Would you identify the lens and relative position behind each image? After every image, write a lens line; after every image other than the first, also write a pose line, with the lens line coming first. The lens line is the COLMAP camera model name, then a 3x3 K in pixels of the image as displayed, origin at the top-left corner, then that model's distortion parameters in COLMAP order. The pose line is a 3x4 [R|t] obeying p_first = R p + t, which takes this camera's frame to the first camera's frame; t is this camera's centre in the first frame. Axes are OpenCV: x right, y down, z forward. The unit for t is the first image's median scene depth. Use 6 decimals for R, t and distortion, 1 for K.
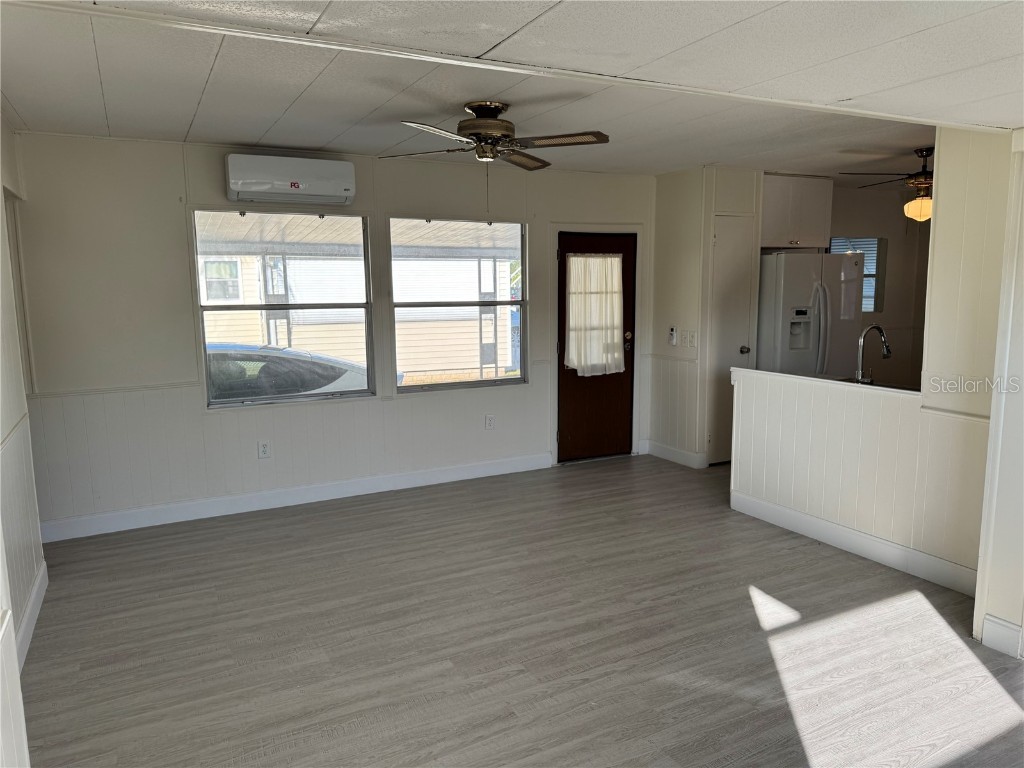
lens RADIAL K [[711.8, 0, 500.9], [0, 711.8, 386.4], [0, 0, 1]] dist [0.042629, -0.053030]
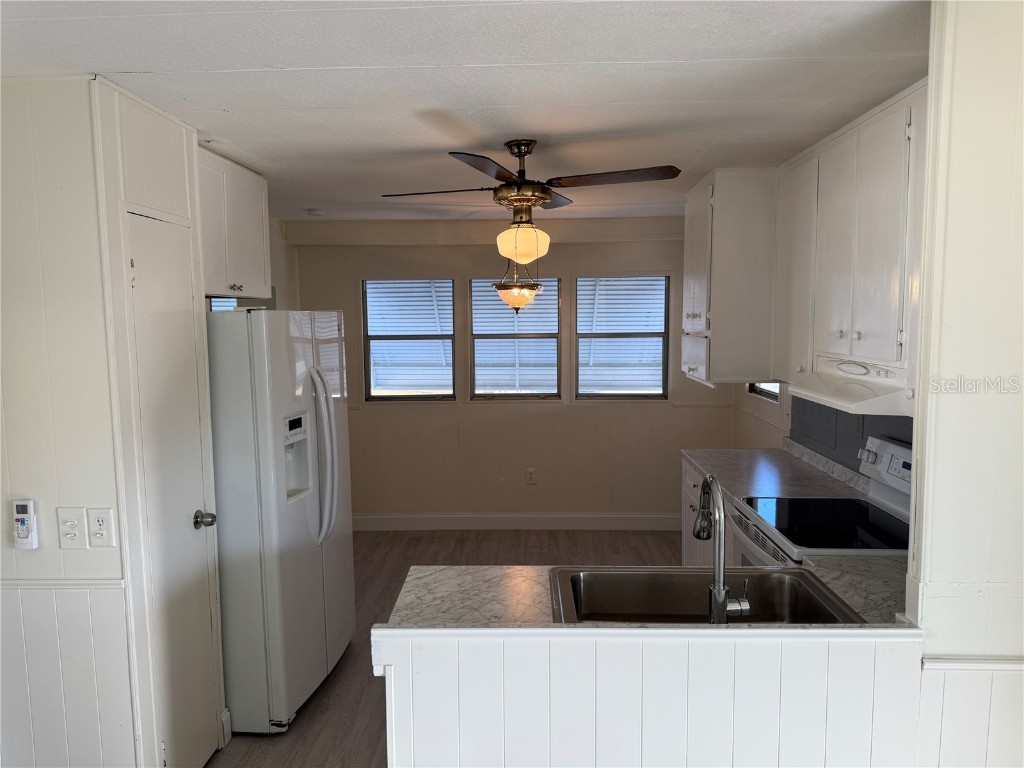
lens RADIAL K [[711.8, 0, 516.7], [0, 711.8, 393.1], [0, 0, 1]] dist [0.042629, -0.053030]
pose [[0.467750, -0.081188, 0.880124, 0.054473], [0.132120, 0.991007, 0.021201, -0.144660], [-0.873931, 0.106365, 0.474270, 0.775949]]
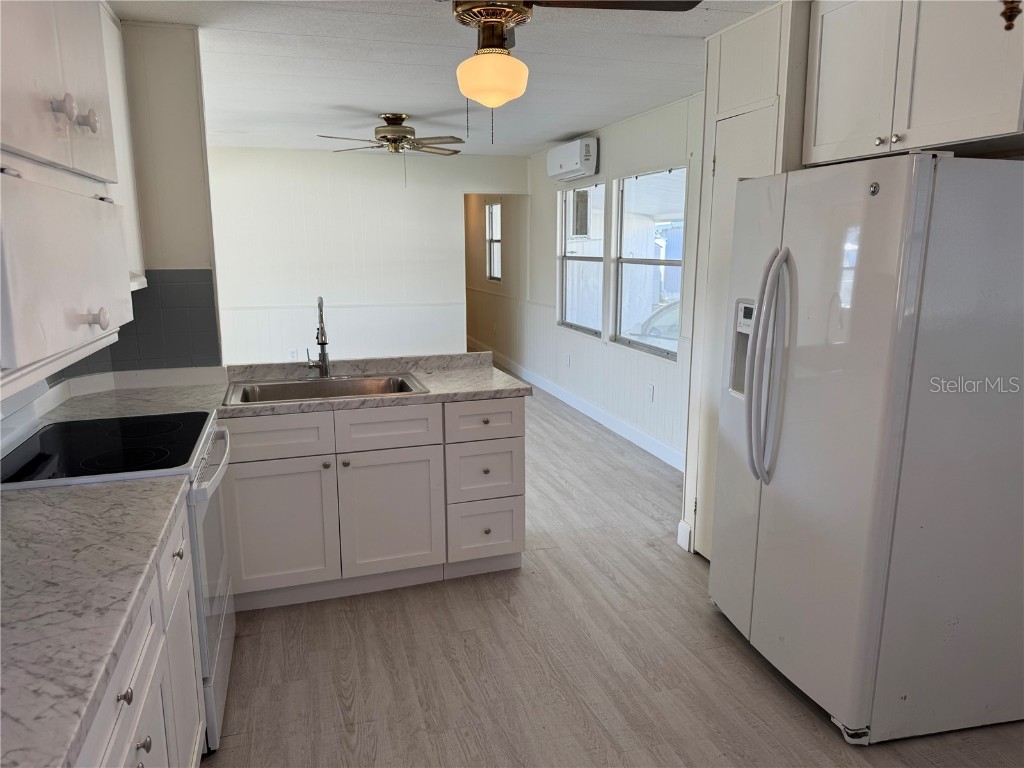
lens RADIAL K [[711.8, 0, 513.1], [0, 711.8, 381.7], [0, 0, 1]] dist [0.042629, -0.053030]
pose [[-0.166634, 0.200912, -0.965333, 1.093091], [-0.138937, 0.964468, 0.224716, -0.176096], [0.976181, 0.171566, -0.132799, 1.159057]]
